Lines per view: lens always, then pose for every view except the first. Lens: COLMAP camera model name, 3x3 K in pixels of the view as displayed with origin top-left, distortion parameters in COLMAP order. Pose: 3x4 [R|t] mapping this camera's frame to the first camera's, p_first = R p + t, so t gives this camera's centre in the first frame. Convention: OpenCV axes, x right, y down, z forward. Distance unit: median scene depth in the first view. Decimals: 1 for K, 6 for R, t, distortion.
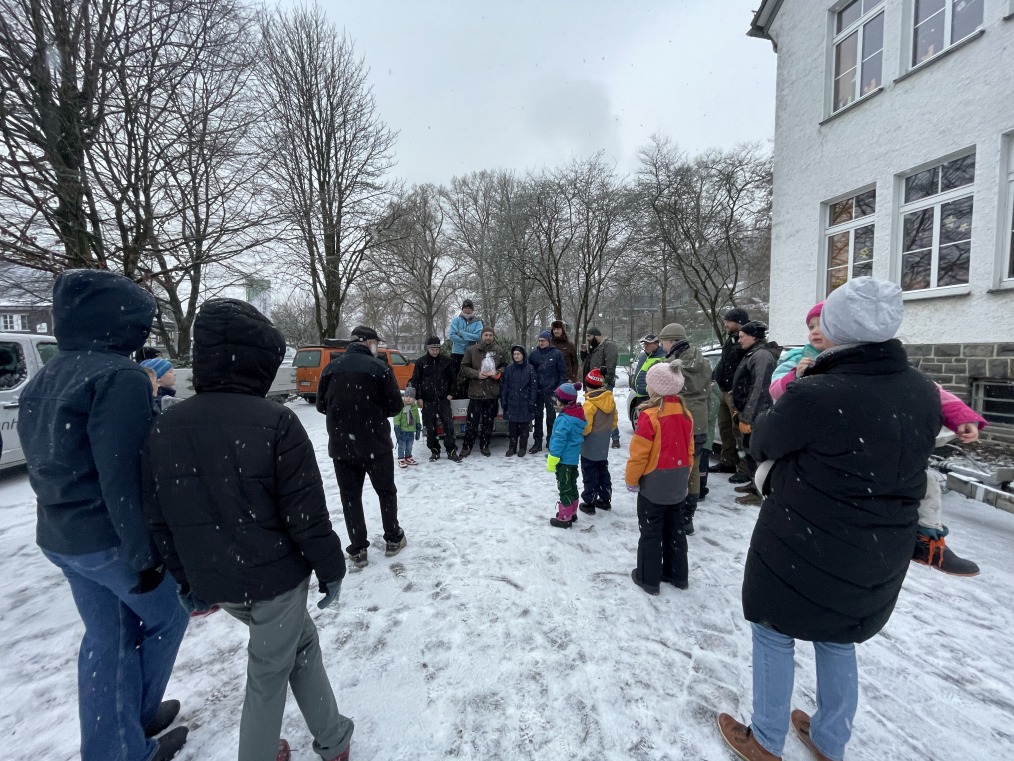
lens RADIAL K [[415.8, 0, 500.7], [0, 415.8, 380.1], [0, 0, 1]] dist [-0.001718, 0.000069]
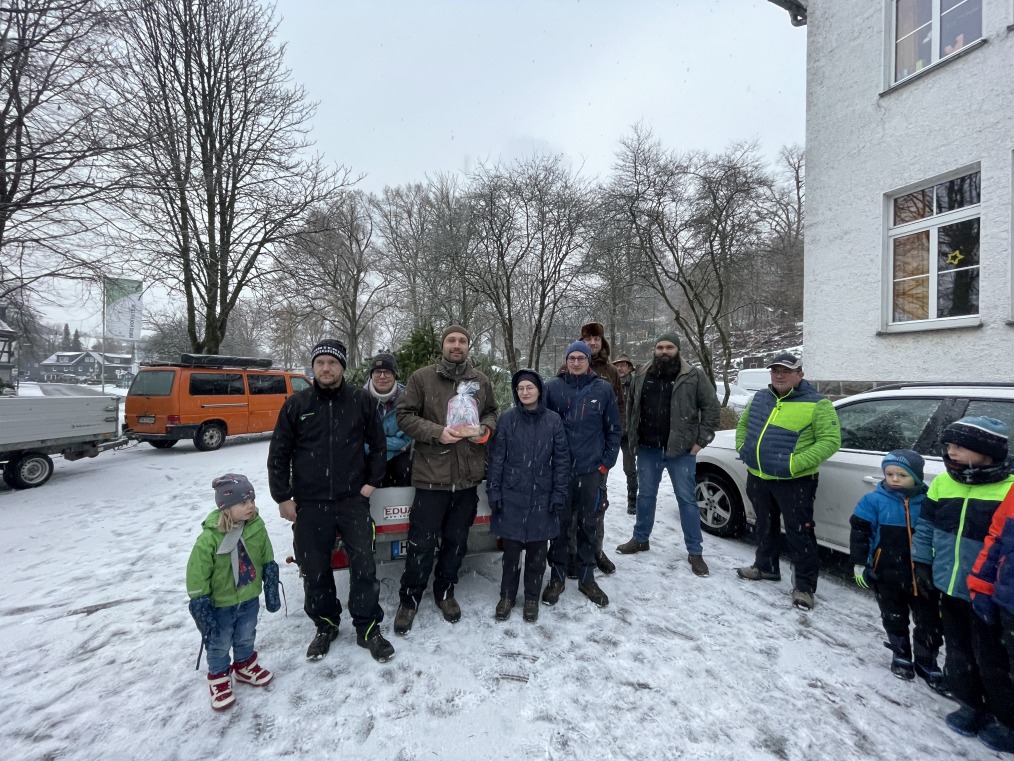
lens RADIAL K [[415.8, 0, 500.7], [0, 415.8, 380.1], [0, 0, 1]] dist [-0.001718, 0.000069]
pose [[0.985342, 0.022648, 0.169083, -0.022795], [-0.011761, 0.997808, -0.065116, -0.014618], [-0.170187, 0.062173, 0.983448, 0.199685]]
